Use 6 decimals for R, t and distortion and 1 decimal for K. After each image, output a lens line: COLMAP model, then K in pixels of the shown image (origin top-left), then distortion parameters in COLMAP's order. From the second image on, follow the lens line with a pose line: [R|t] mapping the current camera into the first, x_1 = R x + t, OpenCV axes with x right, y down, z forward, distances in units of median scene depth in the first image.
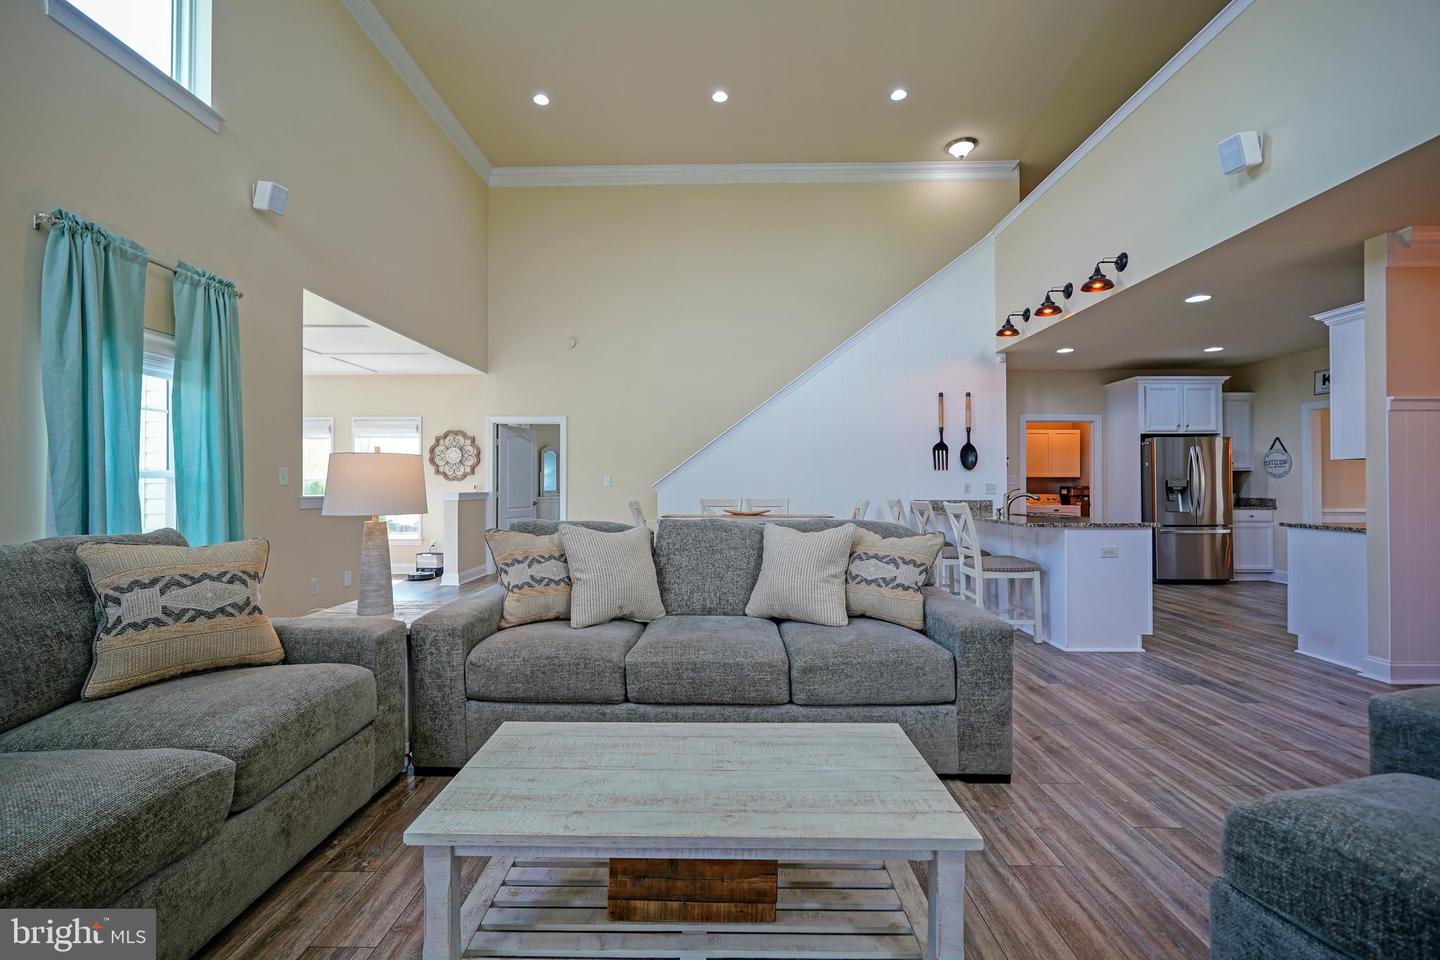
lens RADIAL K [[608.6, 0, 709.4], [0, 608.6, 480.3], [0, 0, 1]] dist [-0.008199, 0.004917]
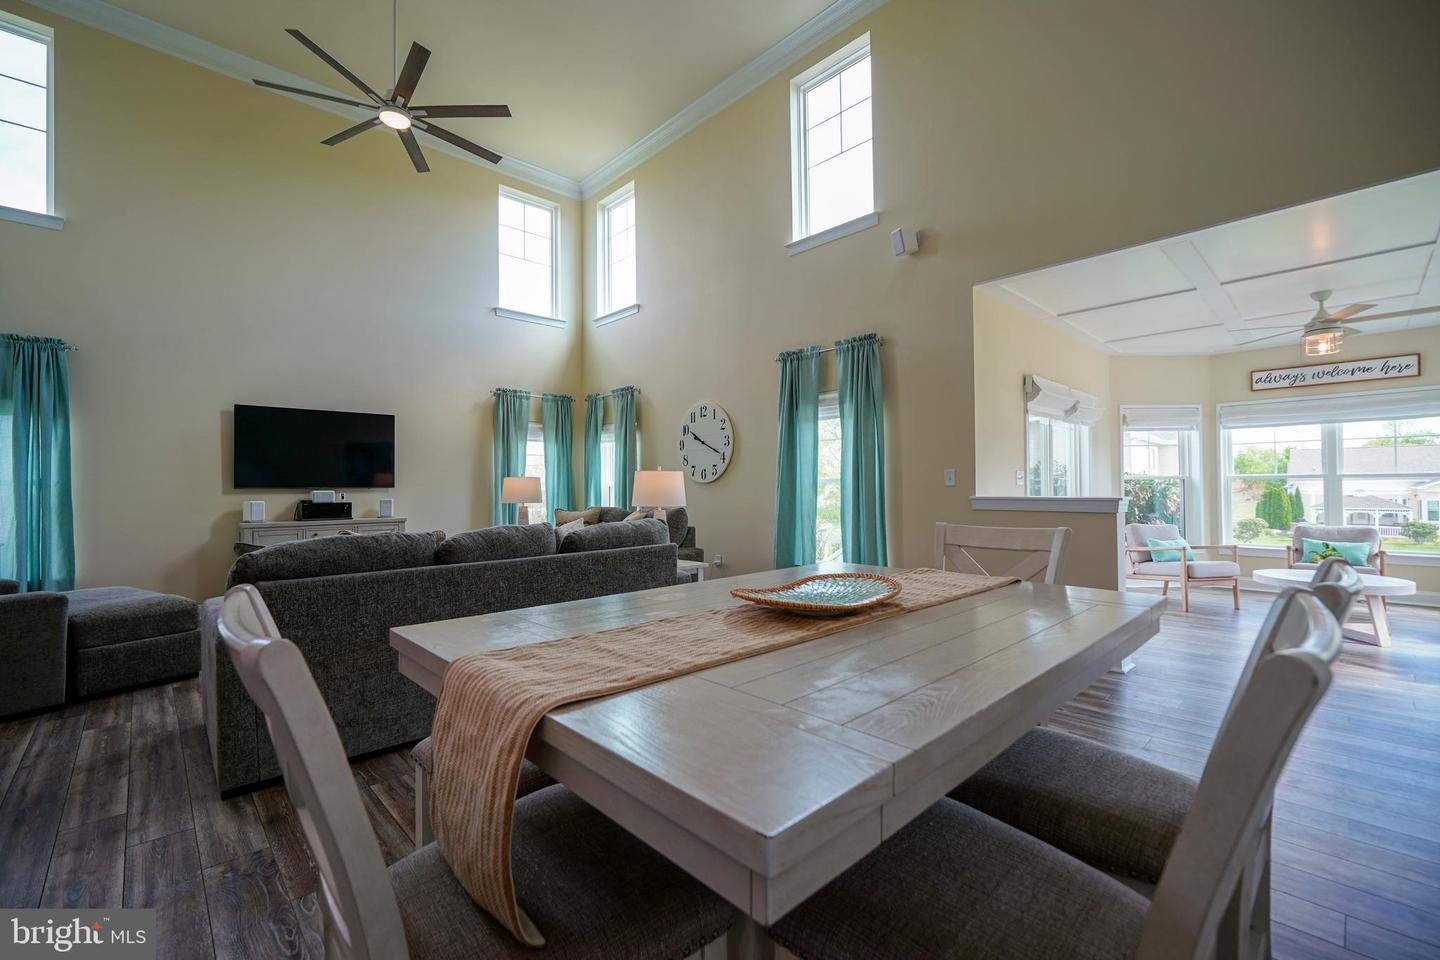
lens RADIAL K [[608.6, 0, 709.4], [0, 608.6, 480.3], [0, 0, 1]] dist [-0.008199, 0.004917]
pose [[-0.716621, -0.001775, -0.697460, 0.318105], [0.016457, 0.999675, -0.019454, 0.011680], [0.697268, -0.025419, -0.716359, 1.364195]]
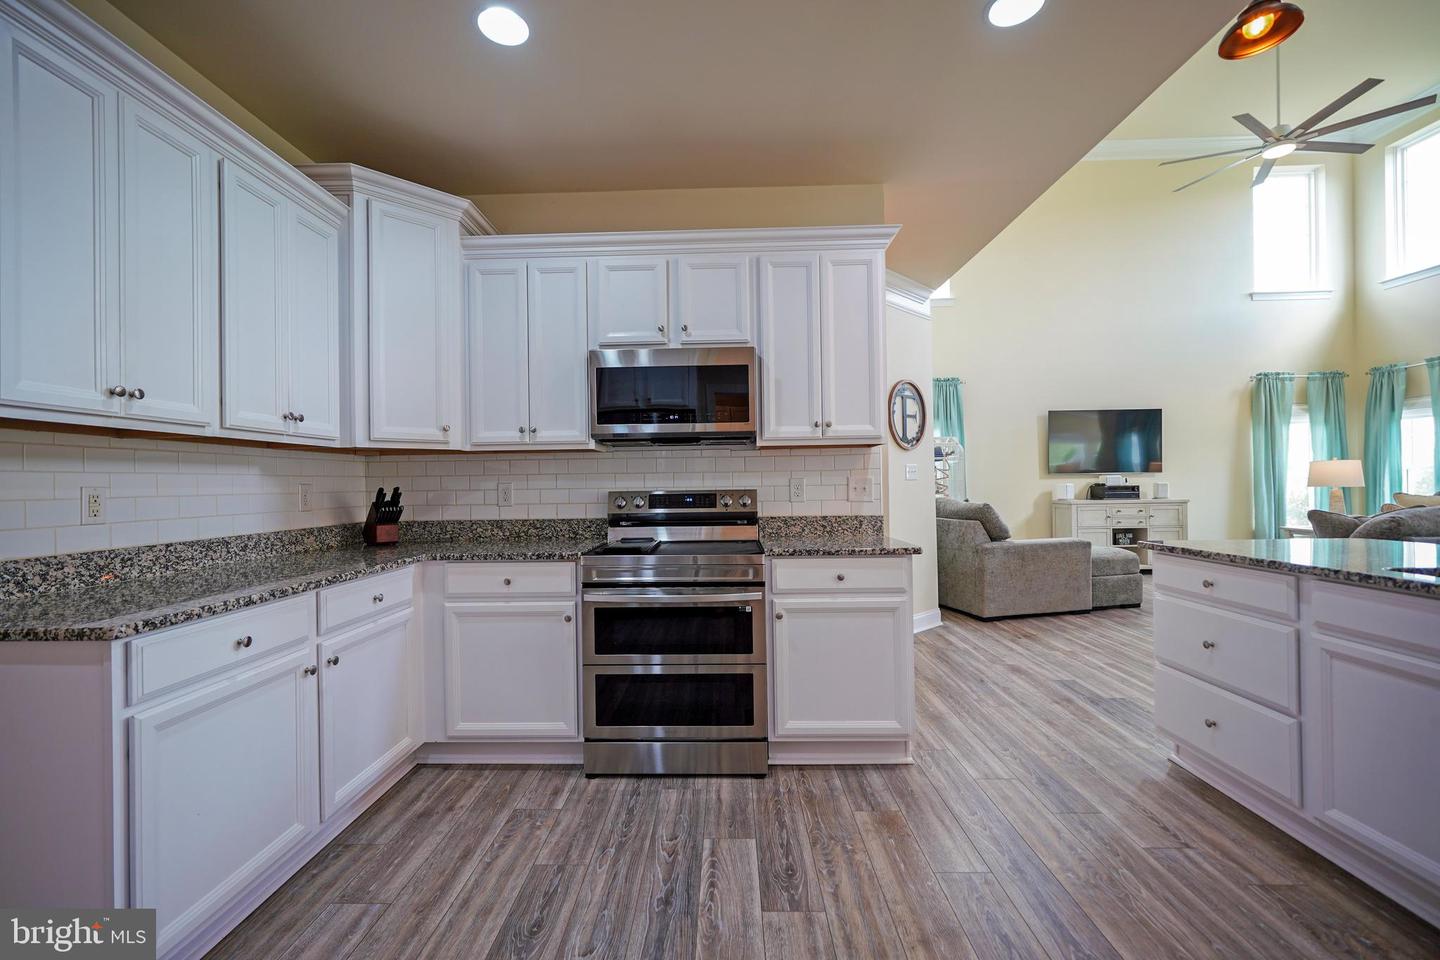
lens RADIAL K [[608.6, 0, 709.4], [0, 608.6, 480.3], [0, 0, 1]] dist [-0.008199, 0.004917]
pose [[-0.999841, 0.016005, 0.007805, 1.051549], [0.015909, 0.999798, -0.012269, 0.010053], [-0.007999, -0.012143, -0.999894, 1.453767]]
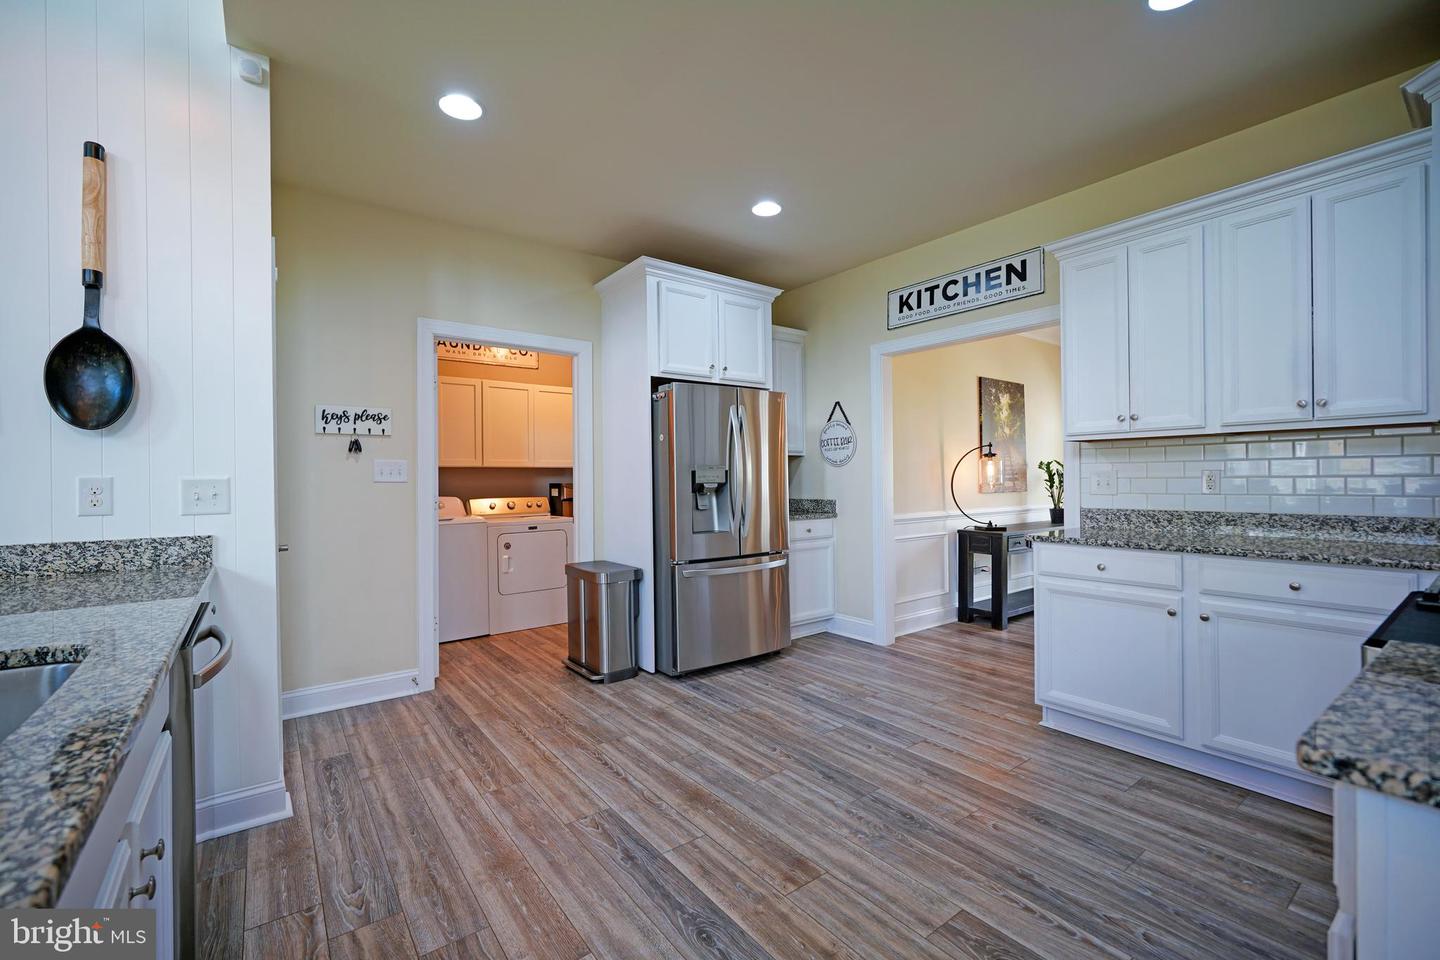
lens RADIAL K [[608.6, 0, 709.4], [0, 608.6, 480.3], [0, 0, 1]] dist [-0.008199, 0.004917]
pose [[0.792048, -0.008303, 0.610403, 0.698425], [0.004265, 0.999958, 0.008068, 0.006515], [-0.610444, -0.003787, 0.792050, 0.906943]]
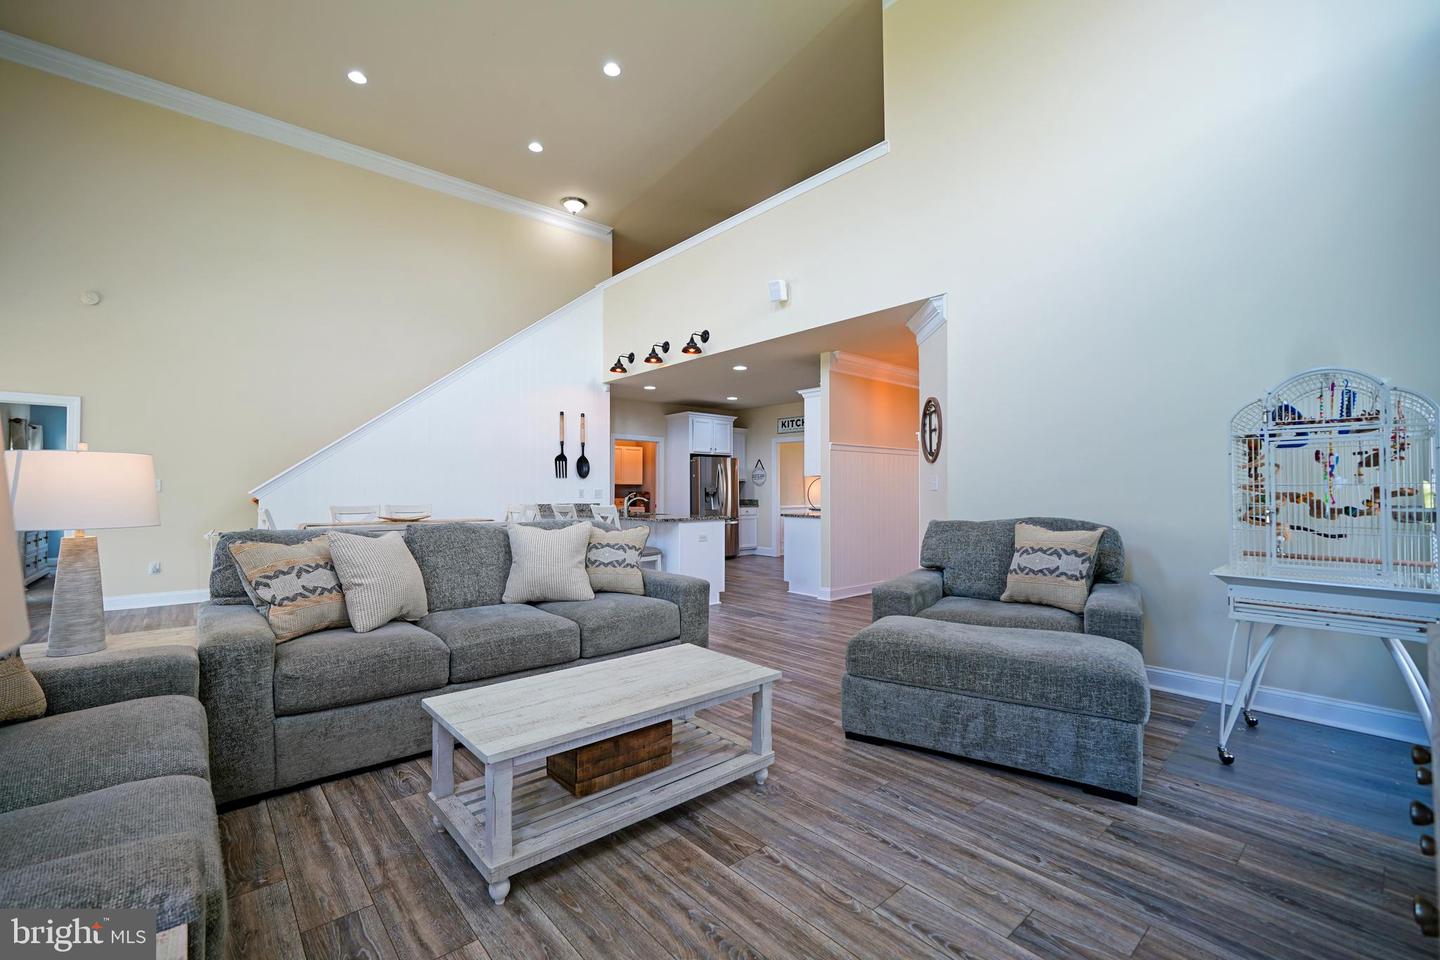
lens RADIAL K [[608.6, 0, 709.4], [0, 608.6, 480.3], [0, 0, 1]] dist [-0.008199, 0.004917]
pose [[0.743504, 0.011901, 0.668626, -0.274248], [-0.005681, 0.999918, -0.011481, -0.001002], [-0.668708, 0.004738, 0.743510, -0.080659]]
